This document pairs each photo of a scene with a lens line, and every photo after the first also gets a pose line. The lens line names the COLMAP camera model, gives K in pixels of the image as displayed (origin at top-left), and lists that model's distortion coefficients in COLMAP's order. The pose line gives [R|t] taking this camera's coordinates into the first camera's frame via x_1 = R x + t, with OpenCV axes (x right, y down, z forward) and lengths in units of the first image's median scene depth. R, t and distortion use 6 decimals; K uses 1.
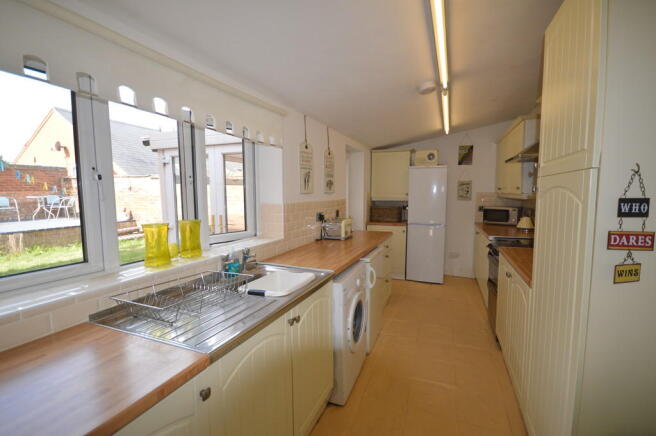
lens RADIAL K [[300.7, 0, 329.6], [0, 300.7, 219.7], [0, 0, 1]] dist [-0.002599, -0.001032]
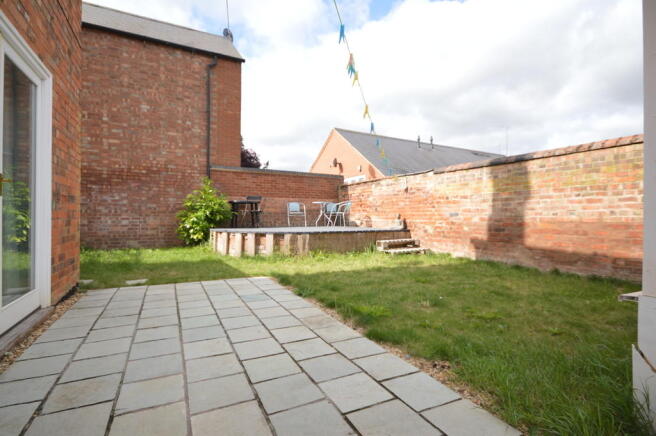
lens RADIAL K [[326.6, 0, 329.9], [0, 326.6, 216.6], [0, 0, 1]] dist [0.000485, 0.000008]
pose [[0.749422, -0.001780, -0.662090, -0.243809], [-0.061683, 0.995459, -0.072496, 0.042047], [0.659213, 0.095170, 0.745910, 0.227328]]
